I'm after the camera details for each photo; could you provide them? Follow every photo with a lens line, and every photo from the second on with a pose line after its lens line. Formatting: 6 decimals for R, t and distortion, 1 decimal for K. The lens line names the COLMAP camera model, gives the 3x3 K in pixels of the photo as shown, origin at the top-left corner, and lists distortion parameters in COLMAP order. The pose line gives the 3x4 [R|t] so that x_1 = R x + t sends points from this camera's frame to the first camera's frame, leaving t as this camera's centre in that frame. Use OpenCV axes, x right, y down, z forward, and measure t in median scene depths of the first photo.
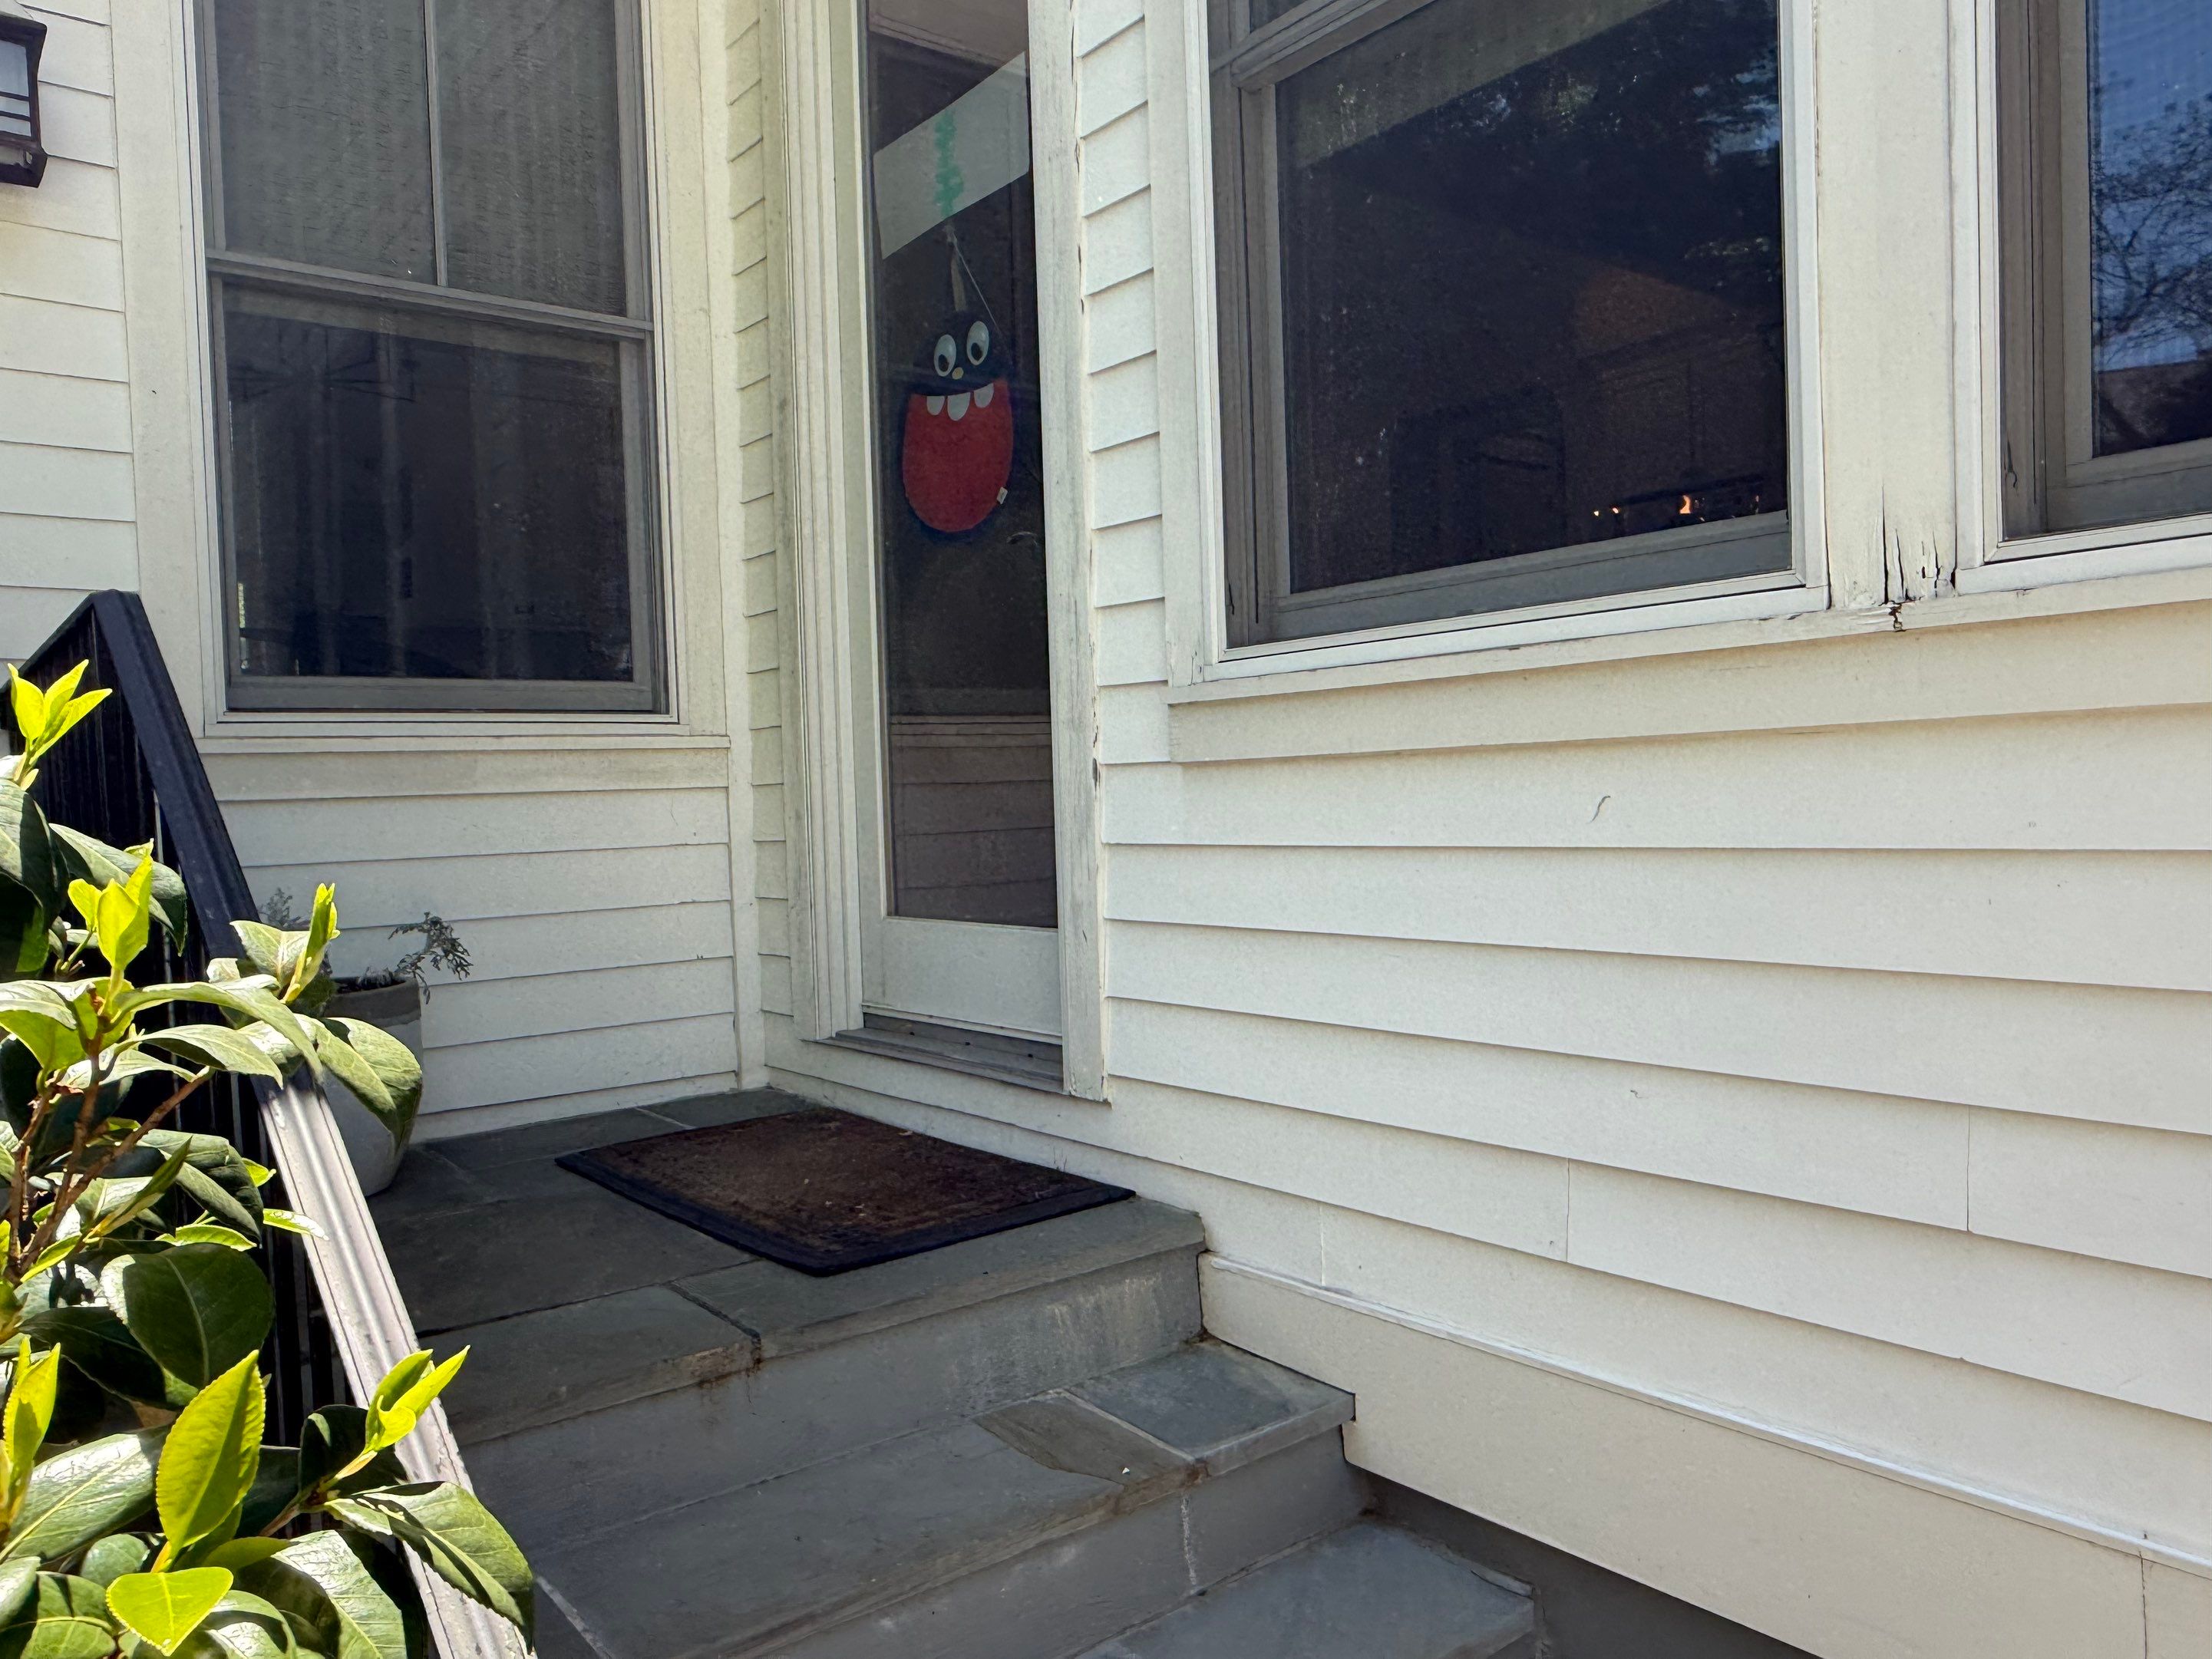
lens RADIAL K [[1579.4, 0, 1106.0], [0, 1579.4, 829.5], [0, 0, 1]] dist [-0.012015, 0.066244]
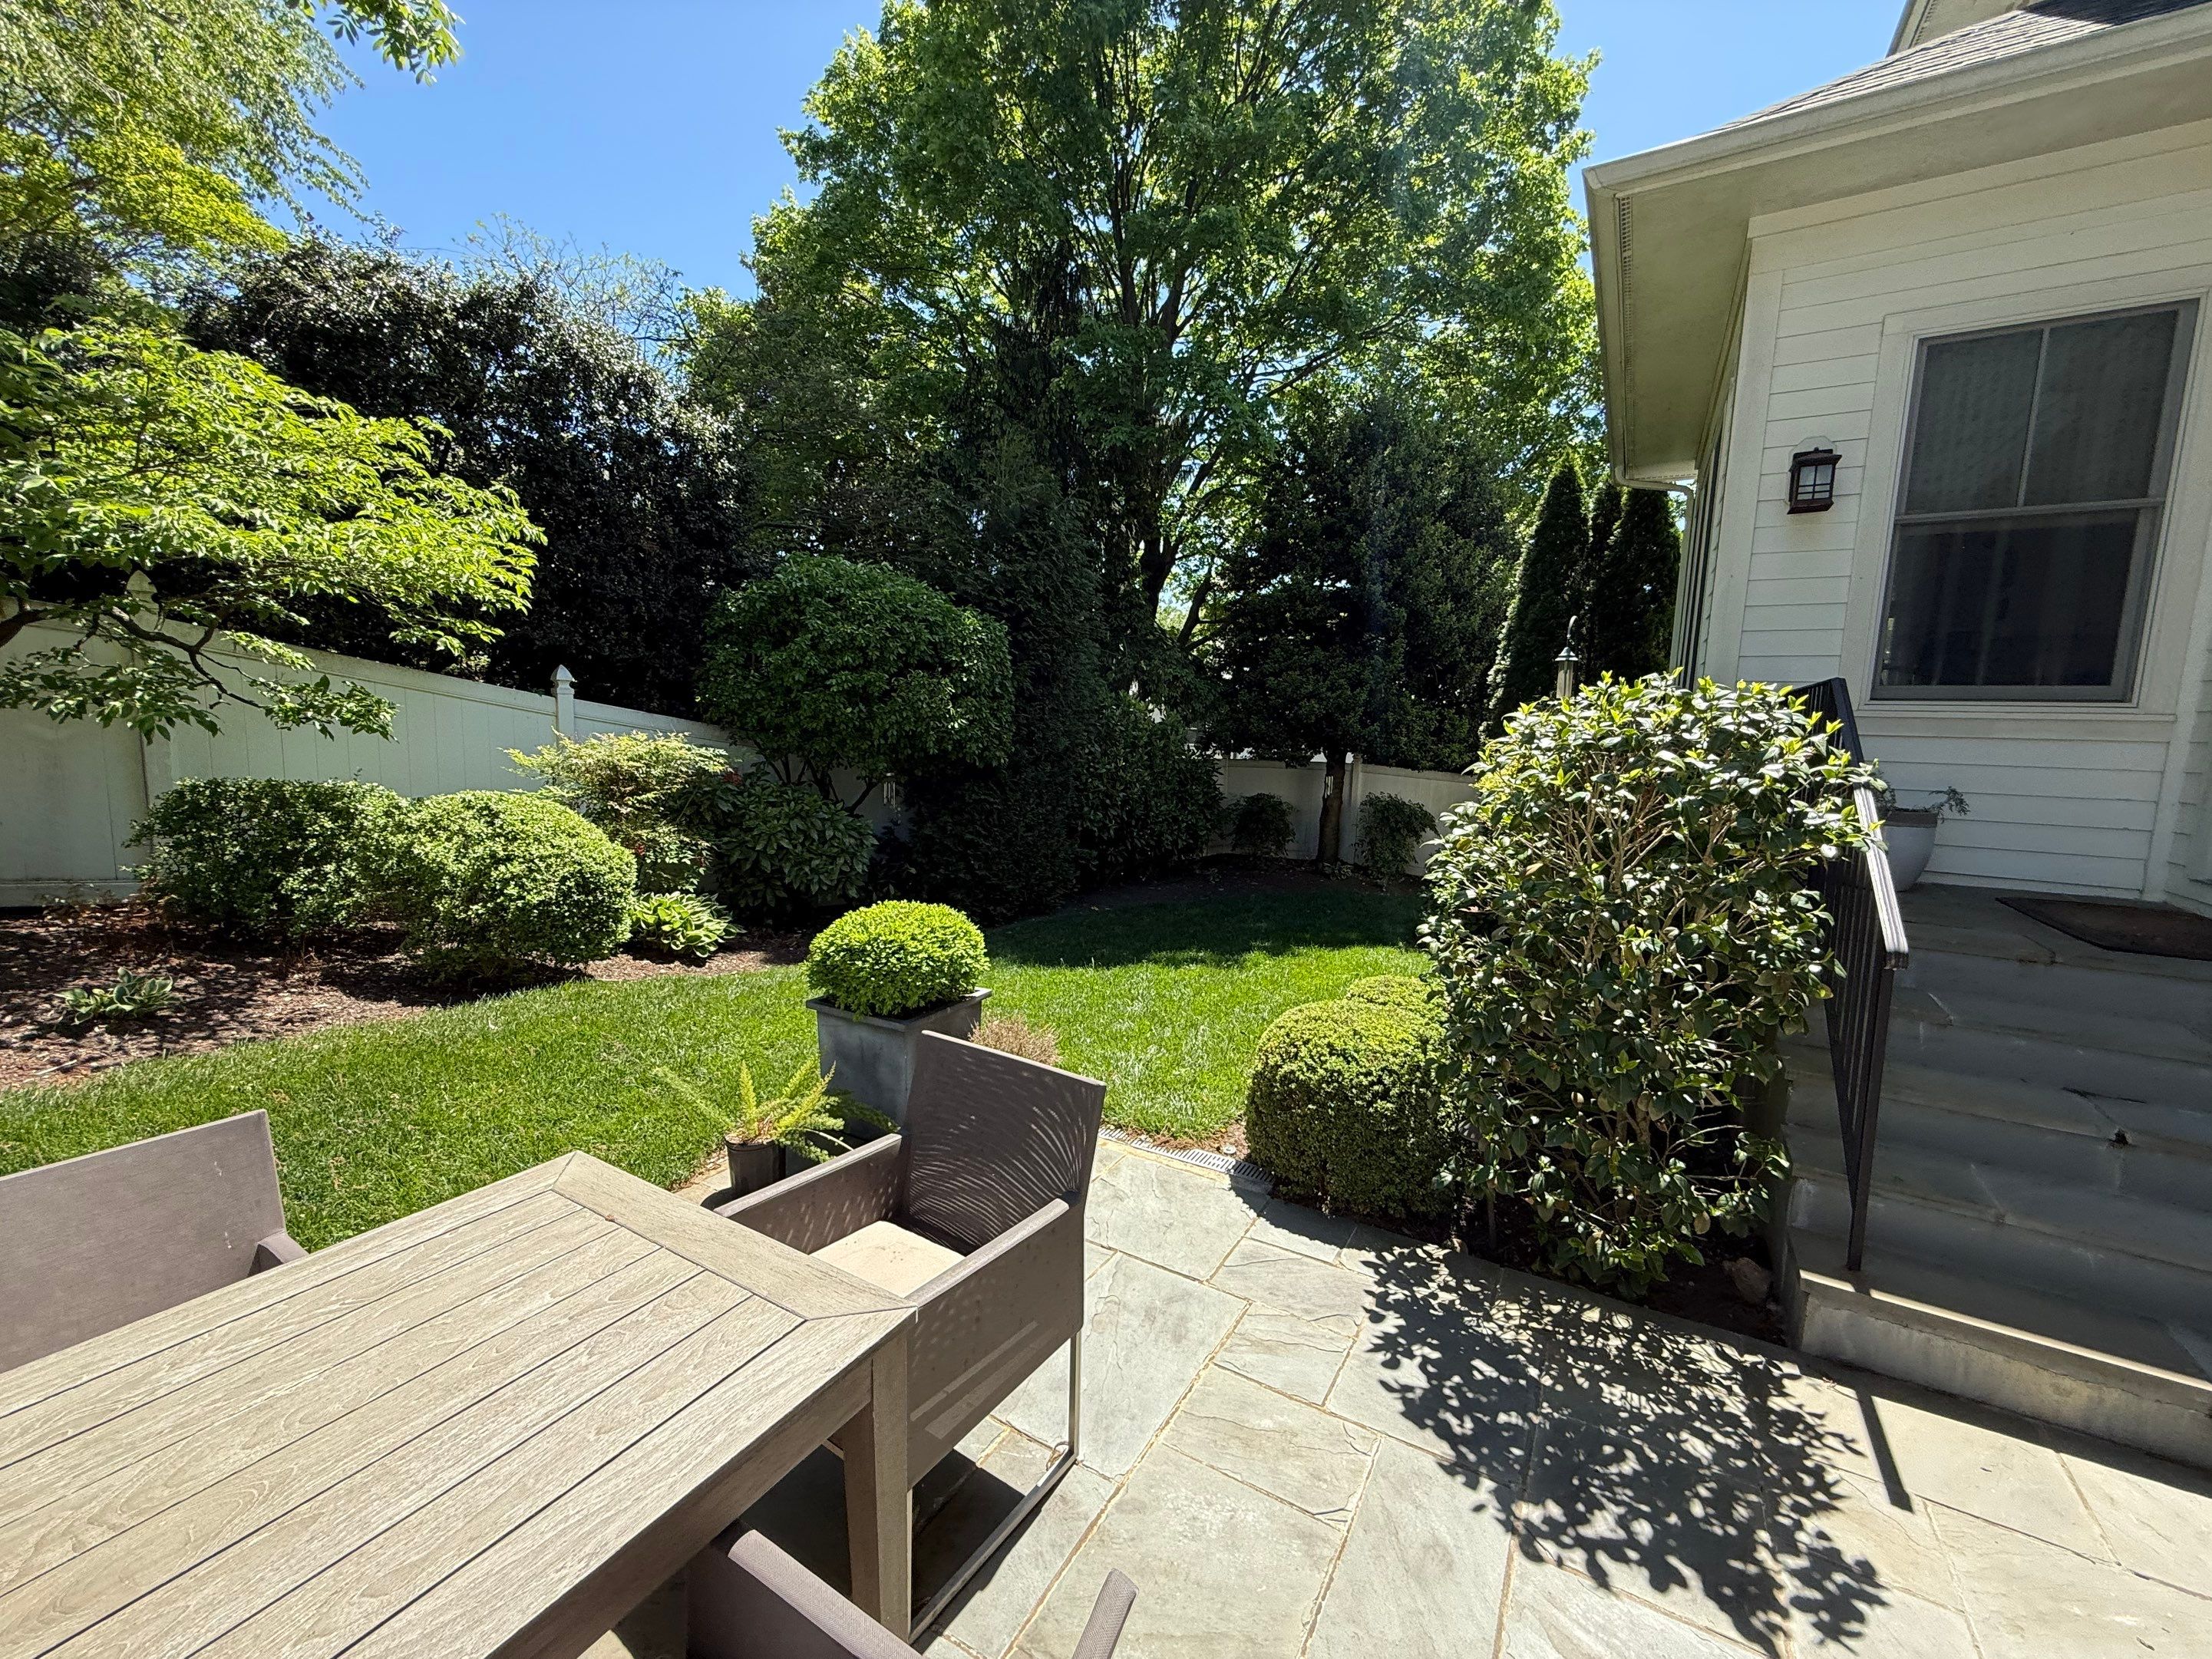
lens RADIAL K [[898.9, 0, 1082.3], [0, 898.9, 834.2], [0, 0, 1]] dist [0.001679, 0.000257]
pose [[0.343520, 0.164262, -0.924669, 0.455343], [-0.057936, 0.986416, 0.153708, -0.012029], [0.937357, 0.000770, 0.348370, -0.824915]]
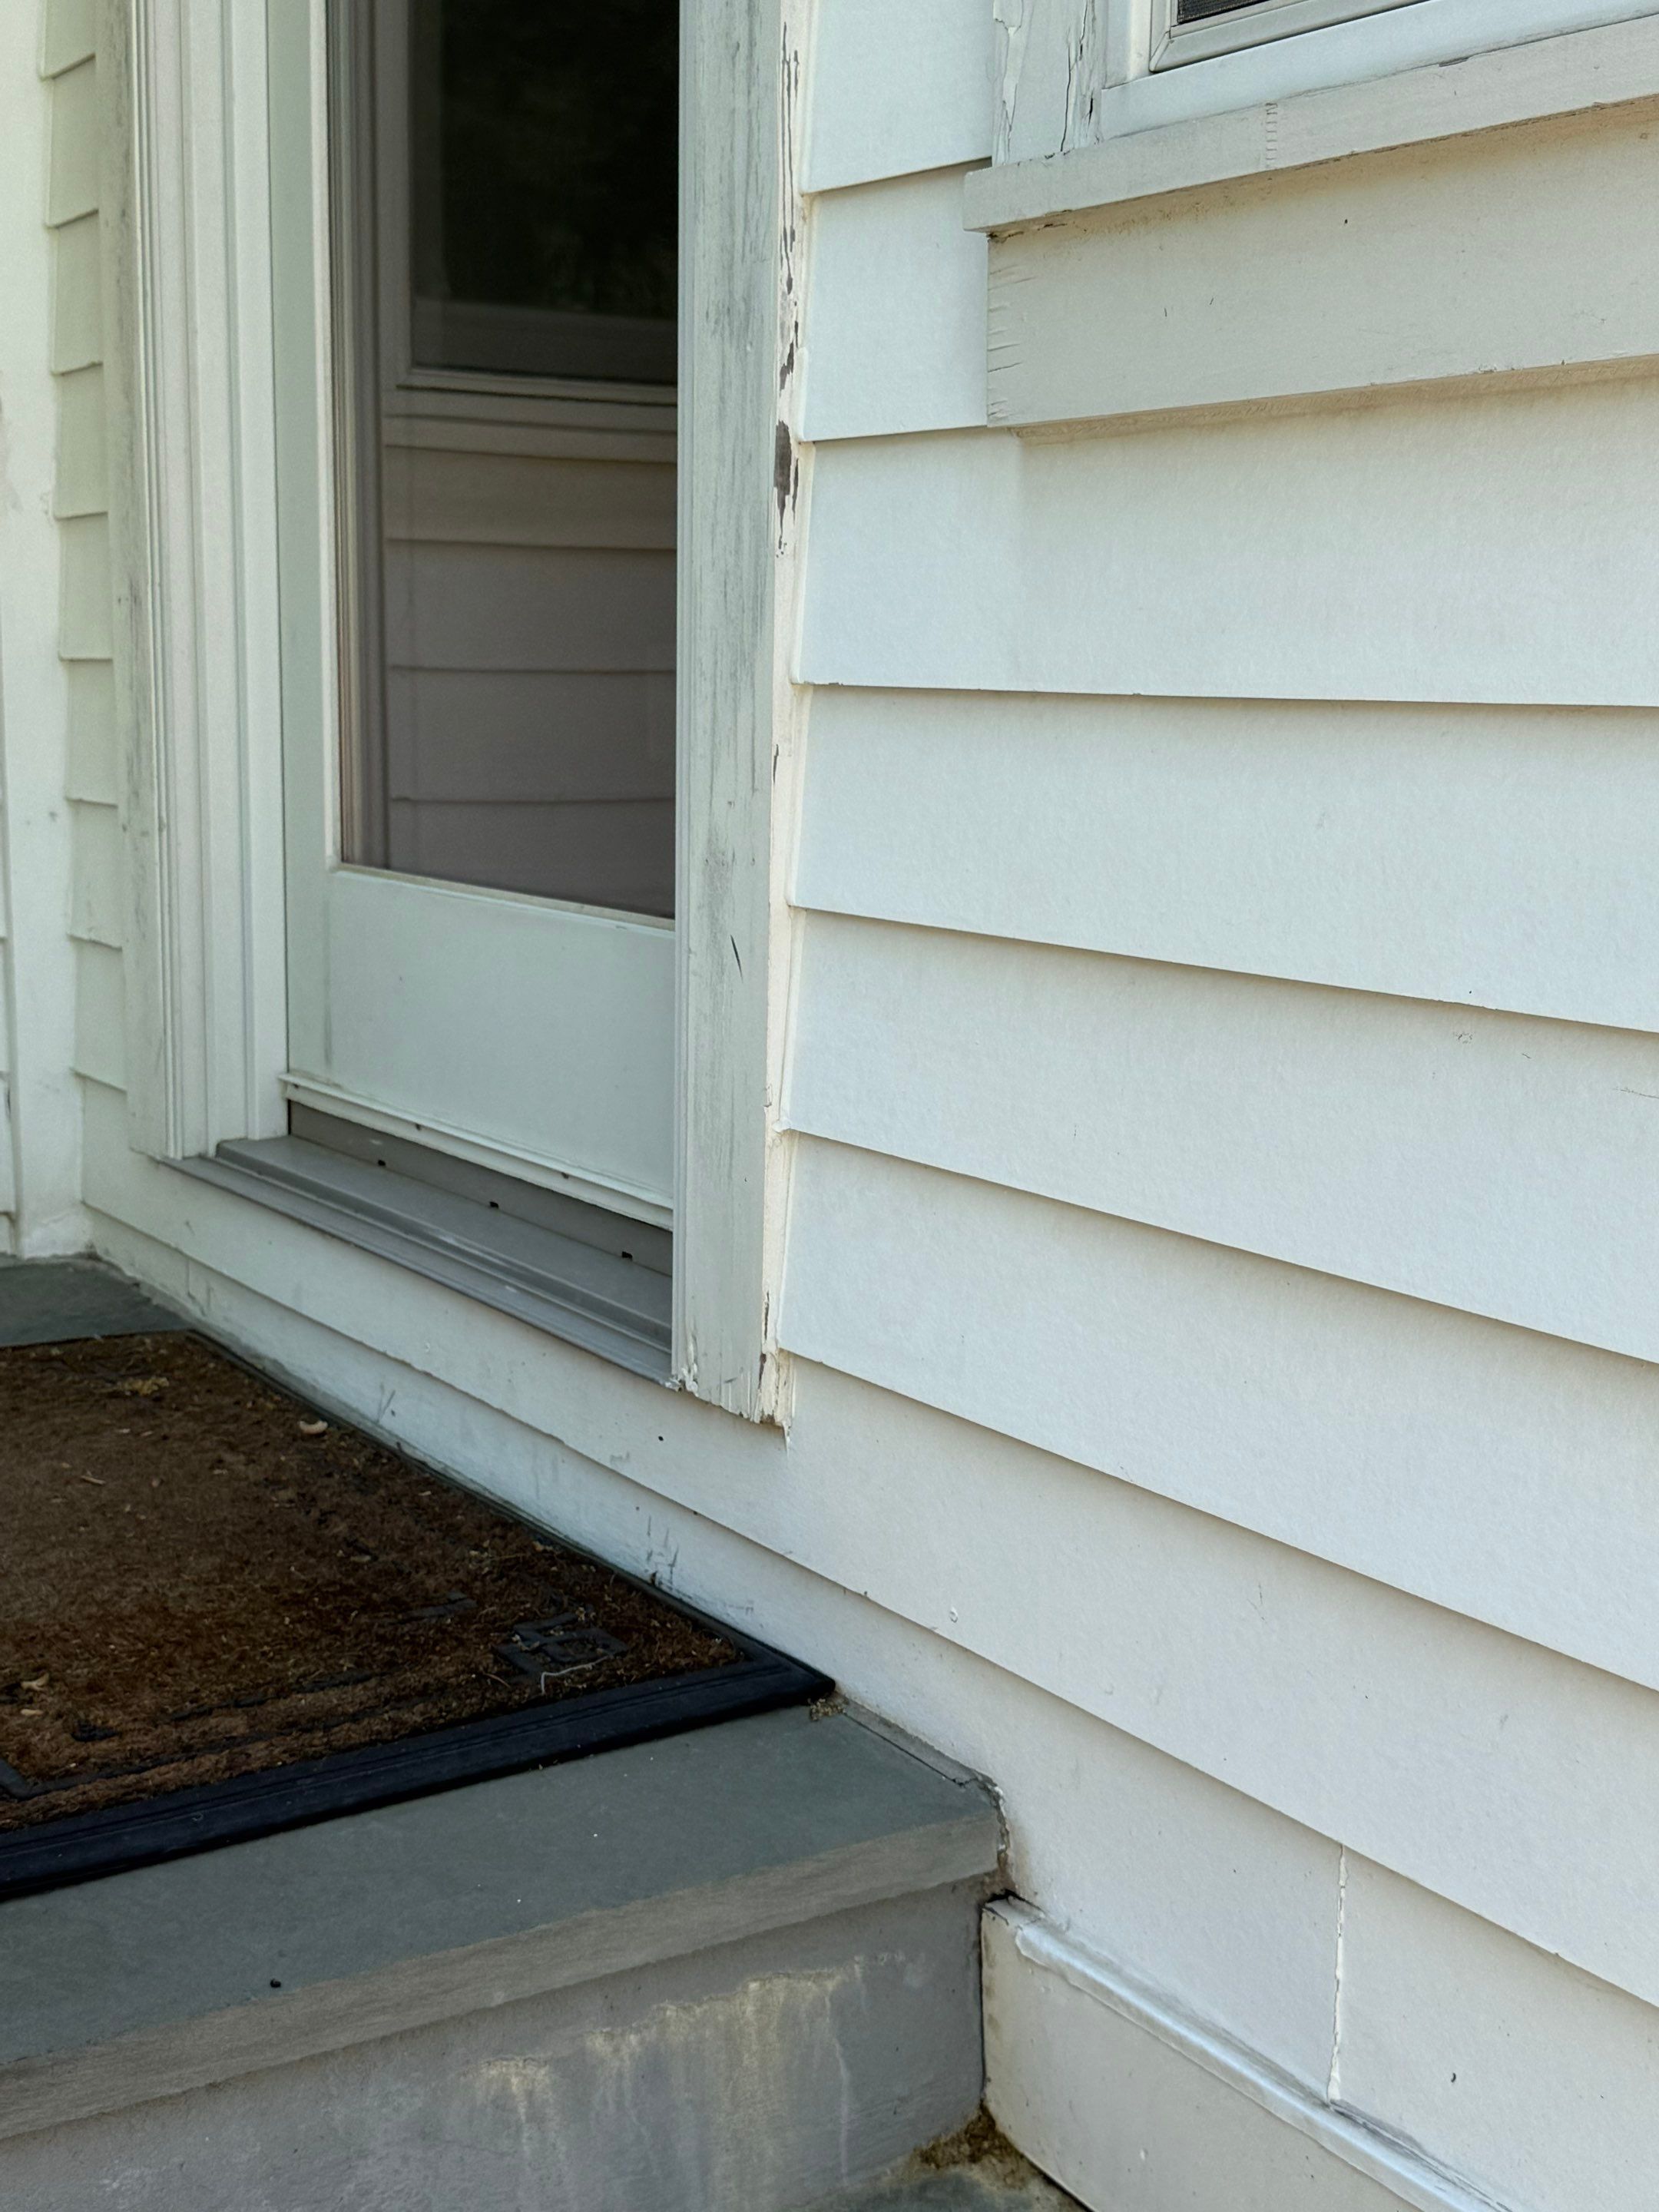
lens RADIAL K [[2798.9, 0, 832.7], [0, 2798.9, 1122.1], [0, 0, 1]] dist [0.090078, -0.019052]
pose [[0.993830, 0.063553, -0.090896, 0.067784], [-0.050181, 0.988523, 0.142495, 0.016040], [0.098908, -0.137055, 0.985613, 0.400631]]
